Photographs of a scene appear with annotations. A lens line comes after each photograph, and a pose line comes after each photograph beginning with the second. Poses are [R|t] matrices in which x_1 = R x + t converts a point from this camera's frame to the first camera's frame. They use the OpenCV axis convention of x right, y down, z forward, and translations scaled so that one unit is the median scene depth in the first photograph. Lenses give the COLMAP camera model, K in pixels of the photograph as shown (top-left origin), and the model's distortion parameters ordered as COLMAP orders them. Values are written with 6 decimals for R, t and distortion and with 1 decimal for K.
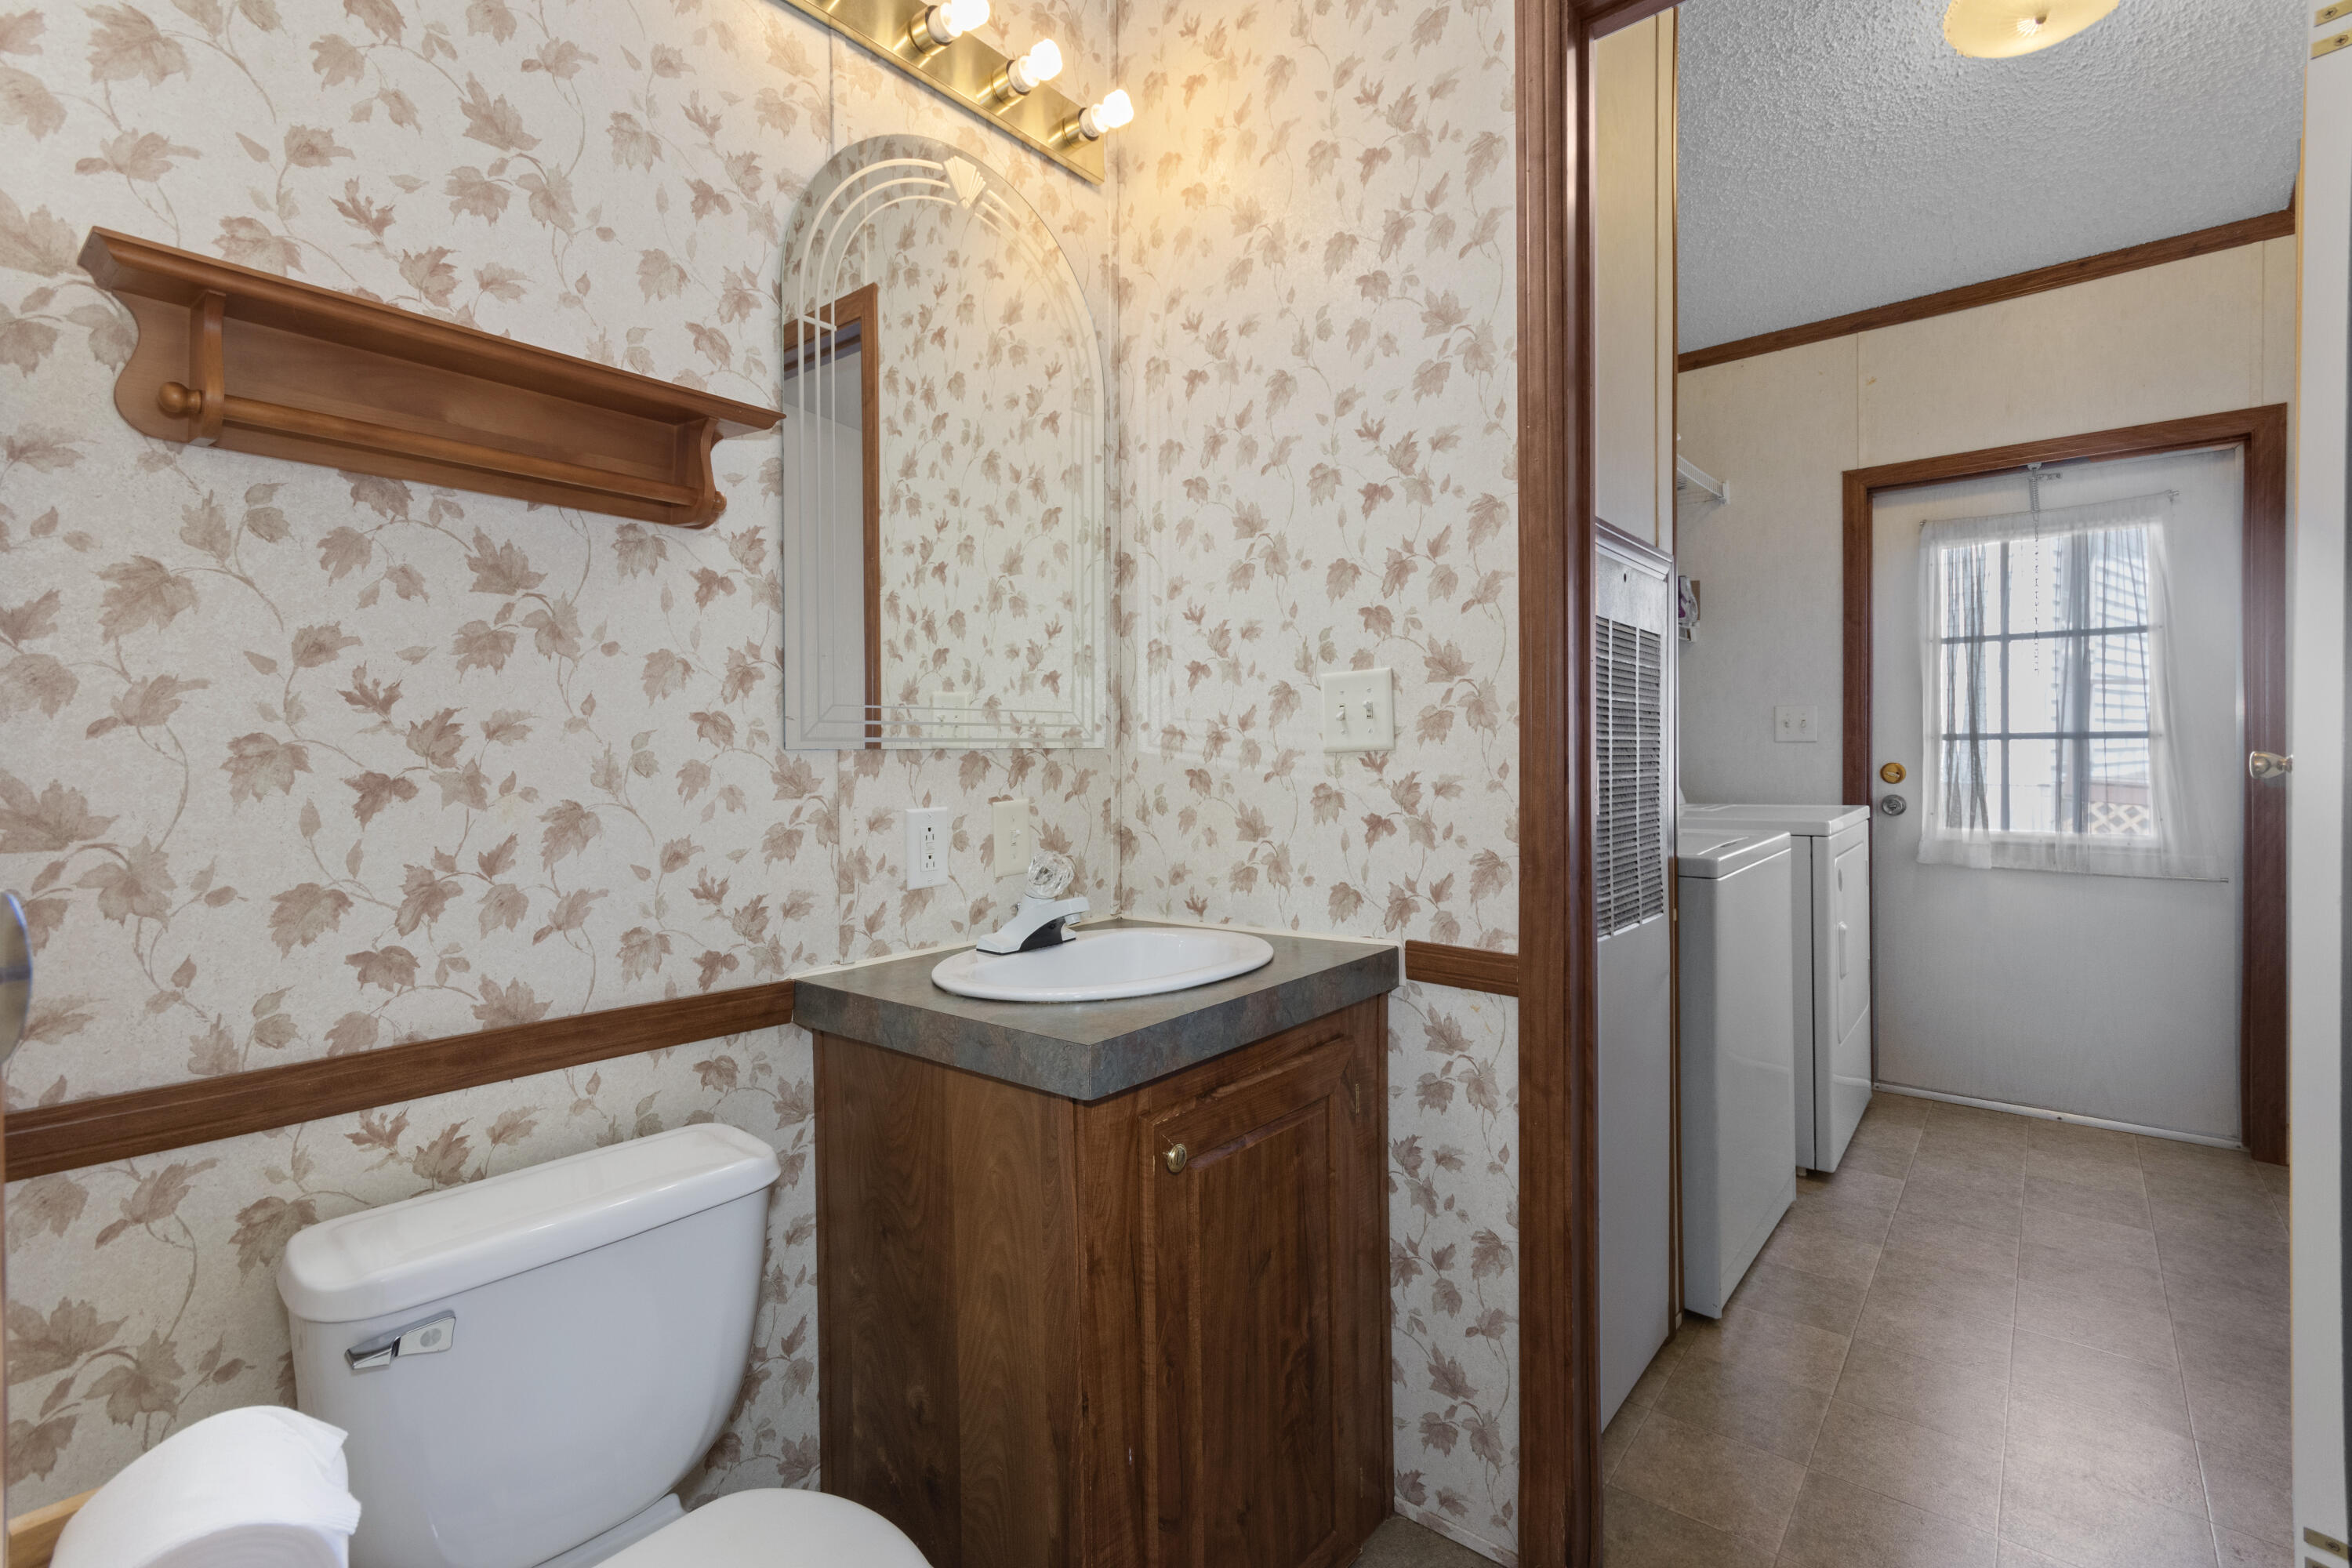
lens RADIAL K [[1063.7, 0, 1158.3], [0, 1063.7, 762.5], [0, 0, 1]] dist [0.002576, 0.001301]
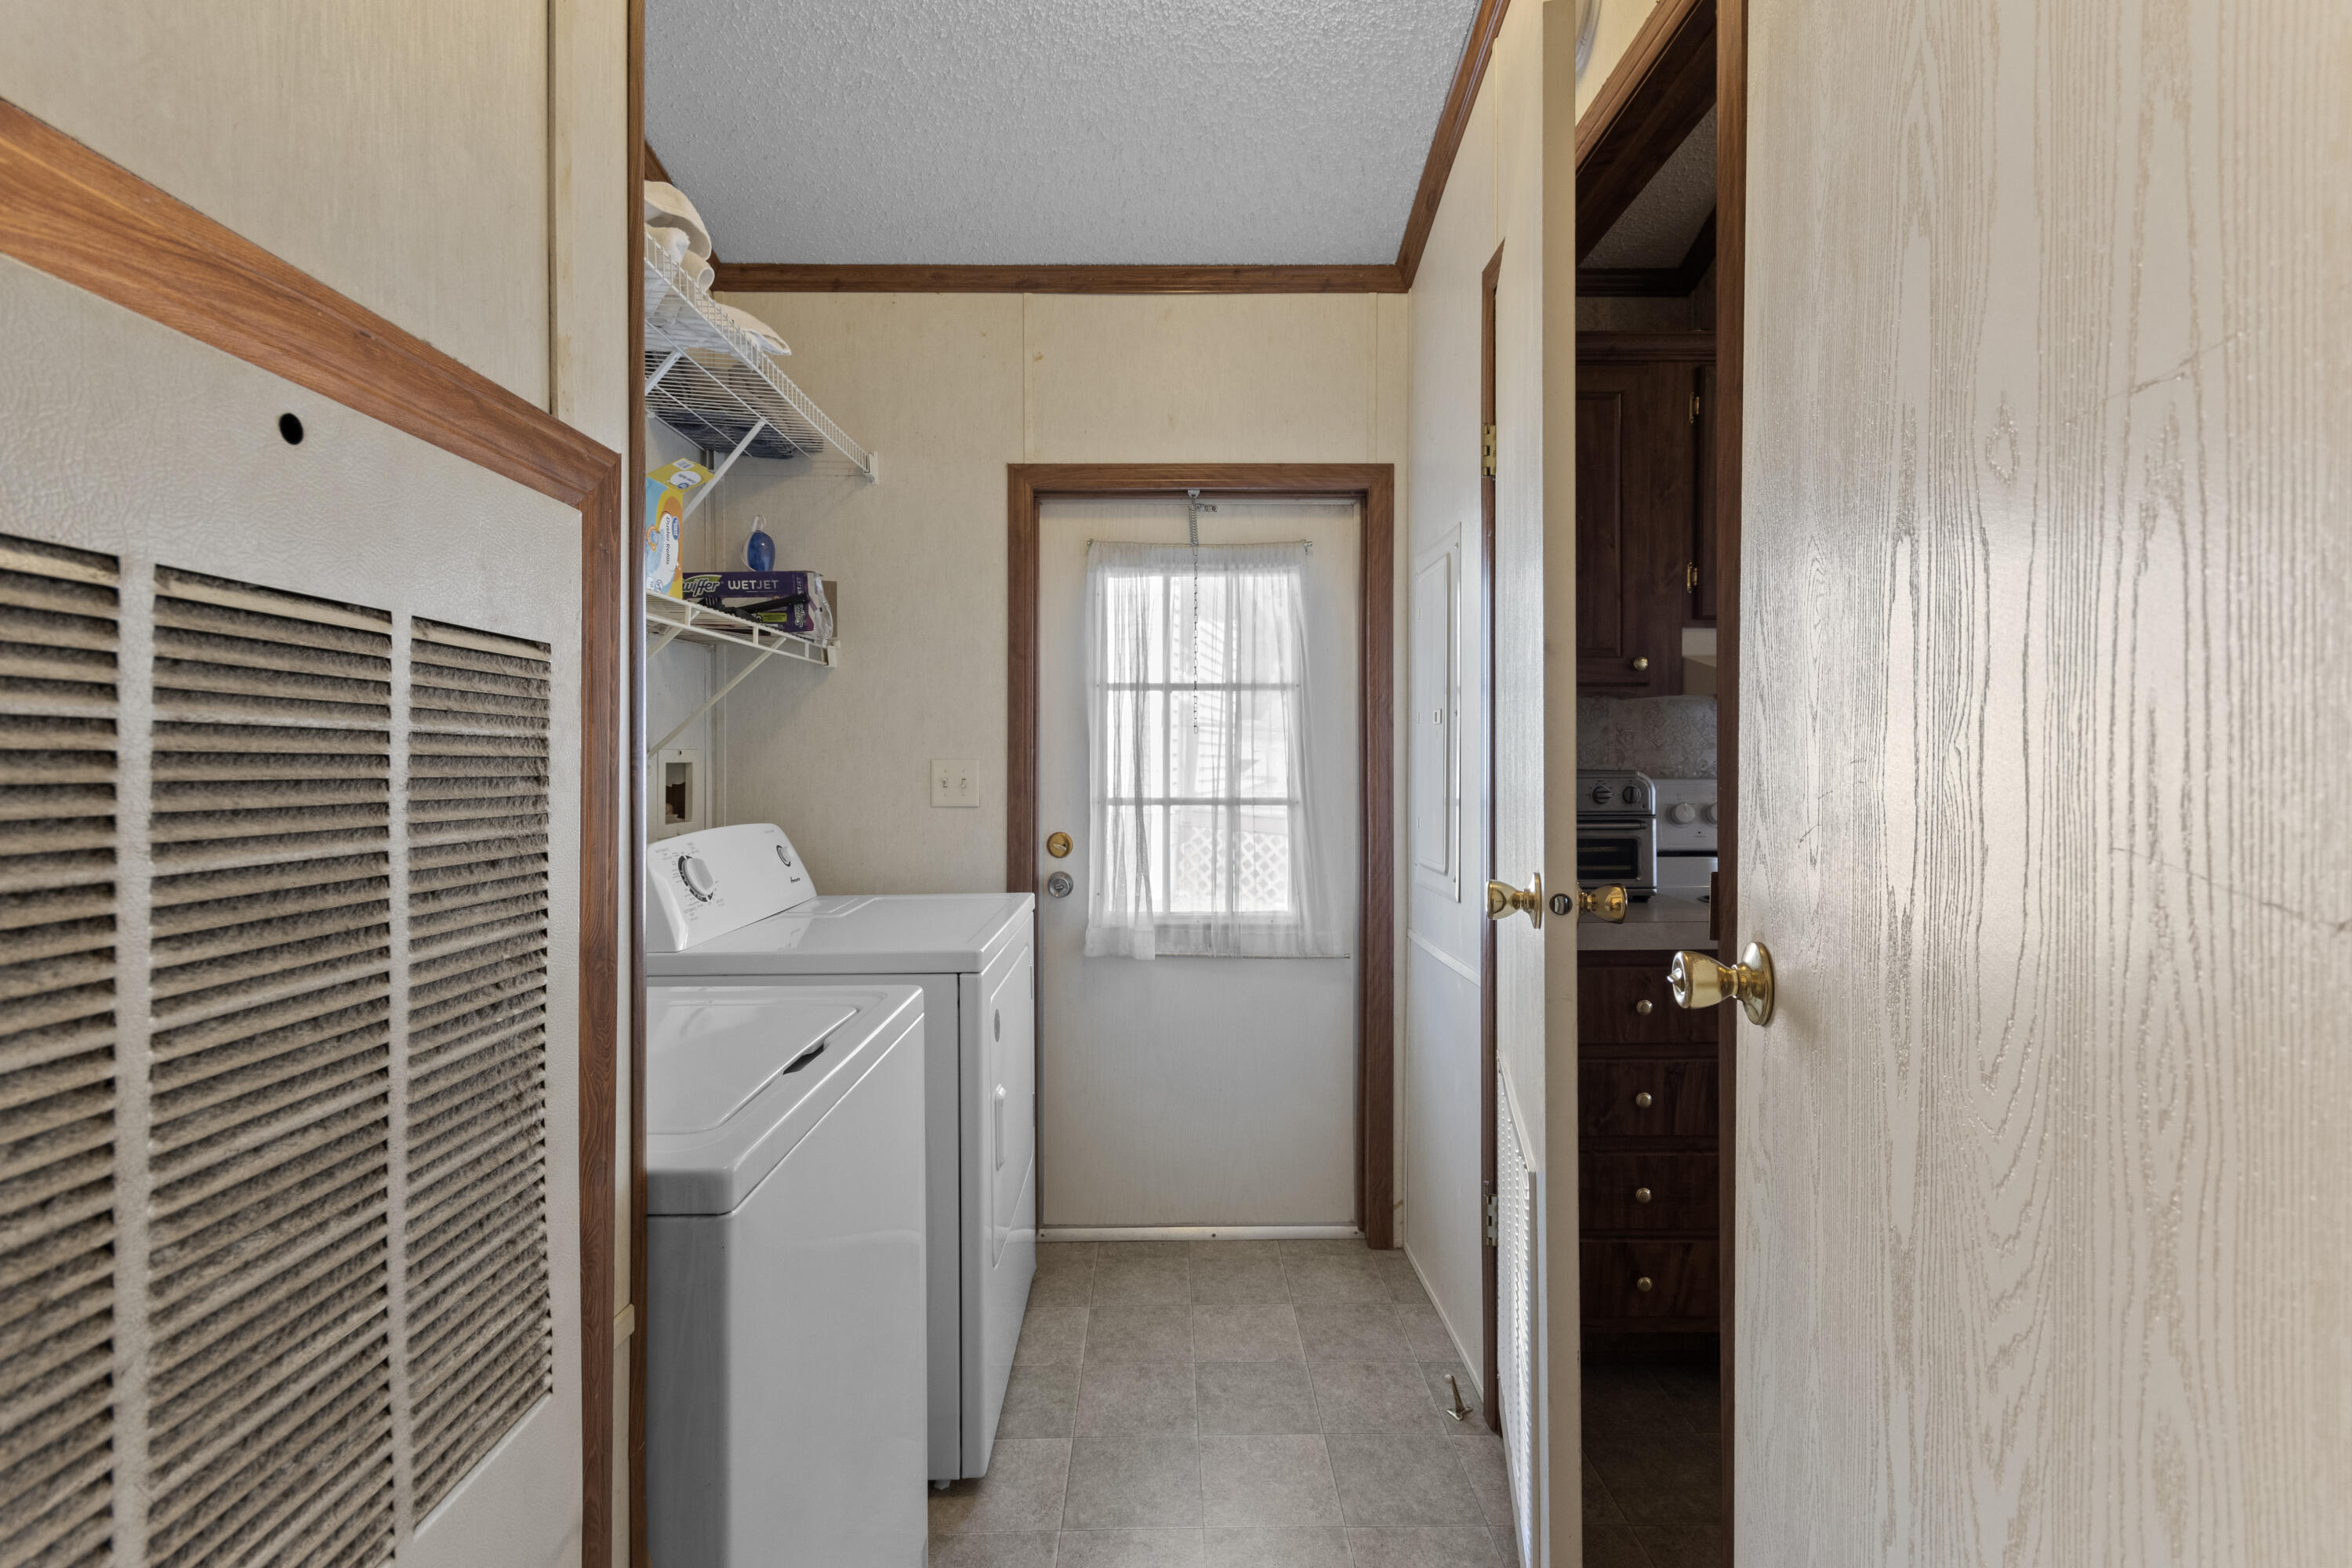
lens RADIAL K [[1063.7, 0, 1170.9], [0, 1063.7, 770.5], [0, 0, 1]] dist [0.002576, 0.001301]
pose [[0.760374, 0.005549, 0.649462, 0.190728], [-0.002050, 0.999979, -0.006144, -0.035650], [-0.649483, 0.003341, 0.760369, 0.275802]]
